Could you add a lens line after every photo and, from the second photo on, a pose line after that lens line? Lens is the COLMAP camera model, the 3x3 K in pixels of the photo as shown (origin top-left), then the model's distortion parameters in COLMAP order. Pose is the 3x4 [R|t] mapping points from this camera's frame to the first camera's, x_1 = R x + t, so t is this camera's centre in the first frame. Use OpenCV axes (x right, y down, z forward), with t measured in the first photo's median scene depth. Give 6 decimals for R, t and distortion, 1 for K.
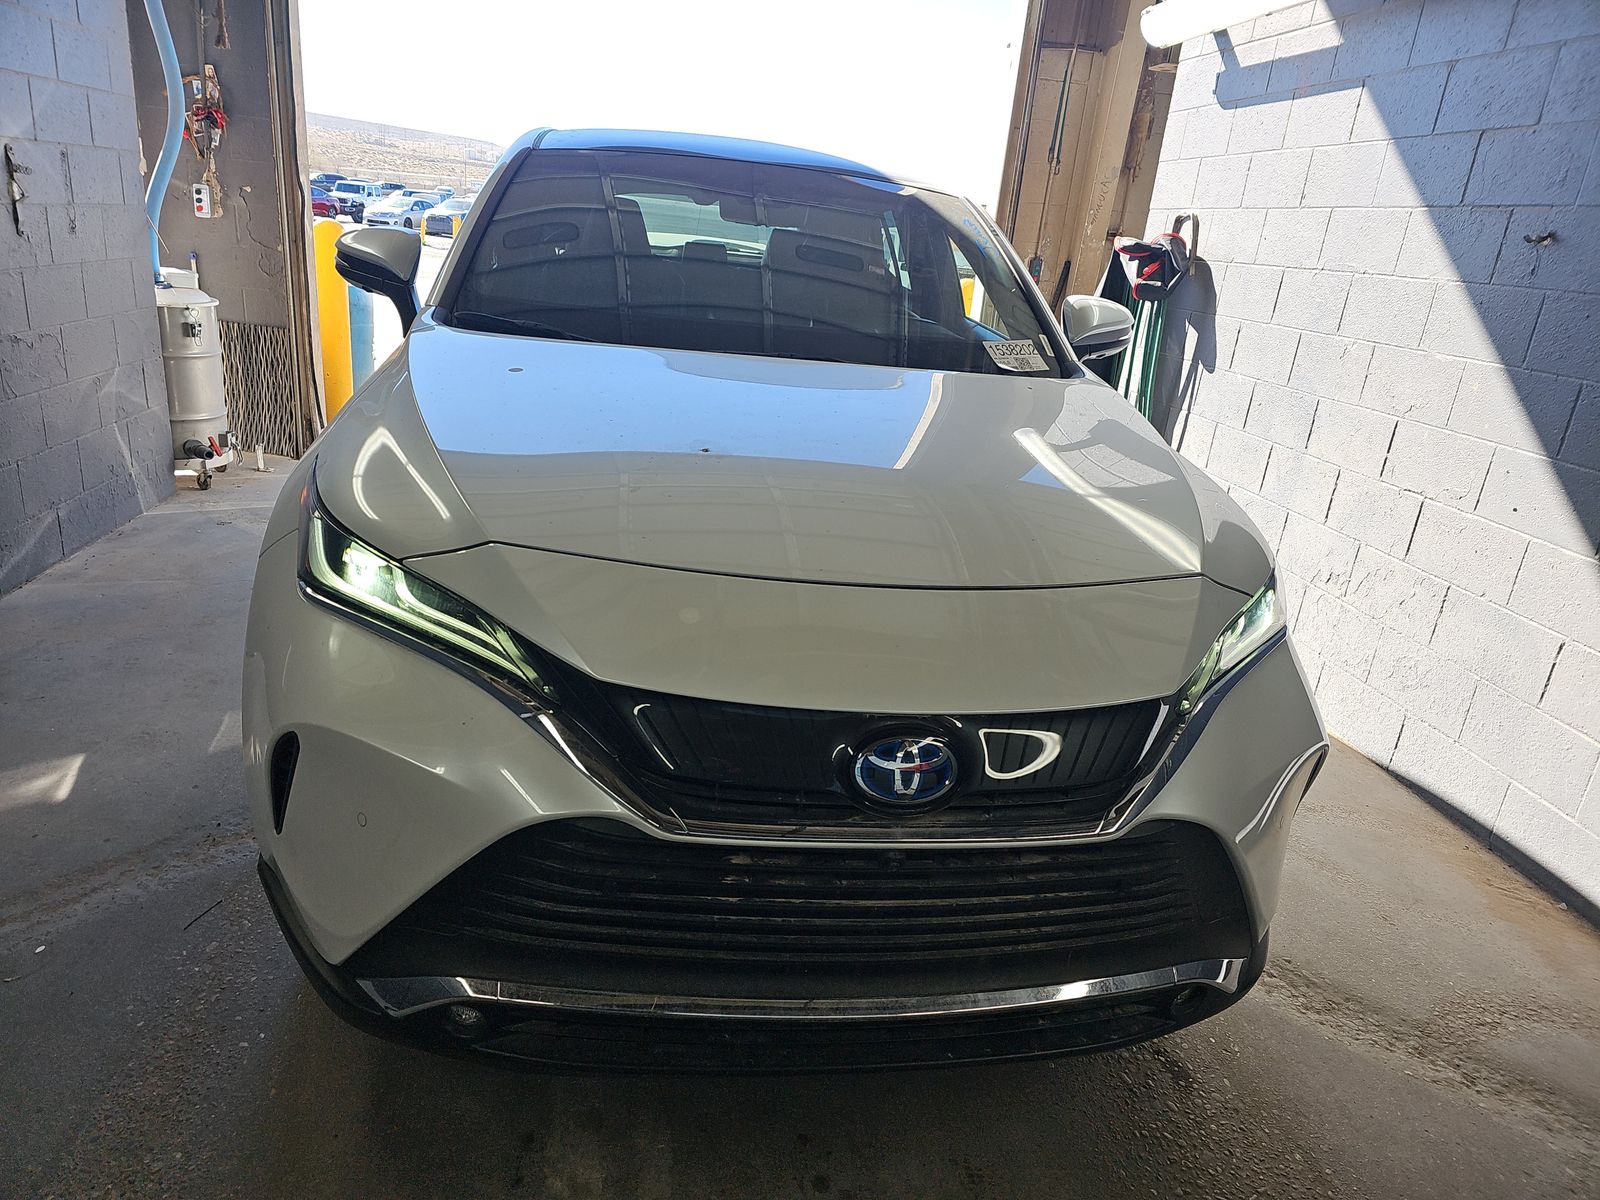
lens RADIAL K [[1081.1, 0, 798.7], [0, 1081.1, 610.3], [0, 0, 1]] dist [0.035257, -0.012484]
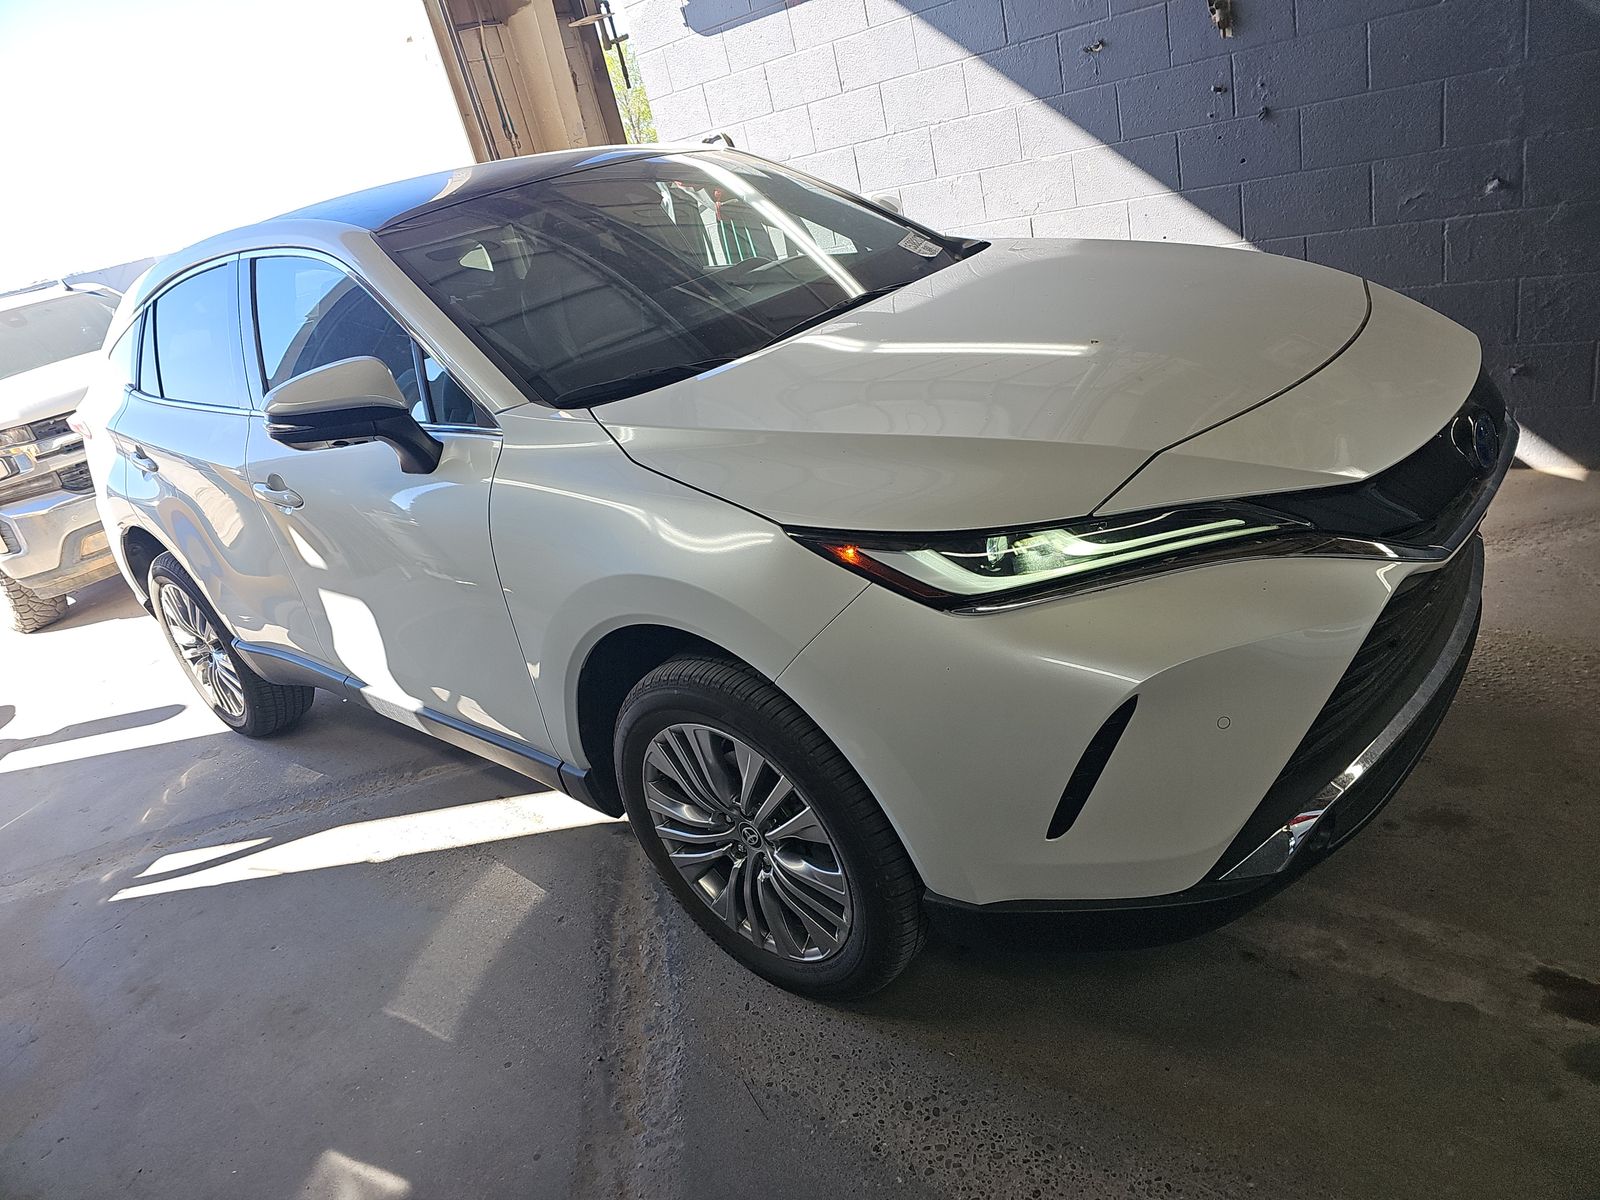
lens RADIAL K [[1081.1, 0, 799.5], [0, 1081.1, 593.4], [0, 0, 1]] dist [0.035257, -0.012484]
pose [[0.704108, -0.491886, 0.512133, -0.513368], [0.490487, 0.858419, 0.150134, -0.121296], [-0.513474, 0.145484, 0.845683, 0.126997]]
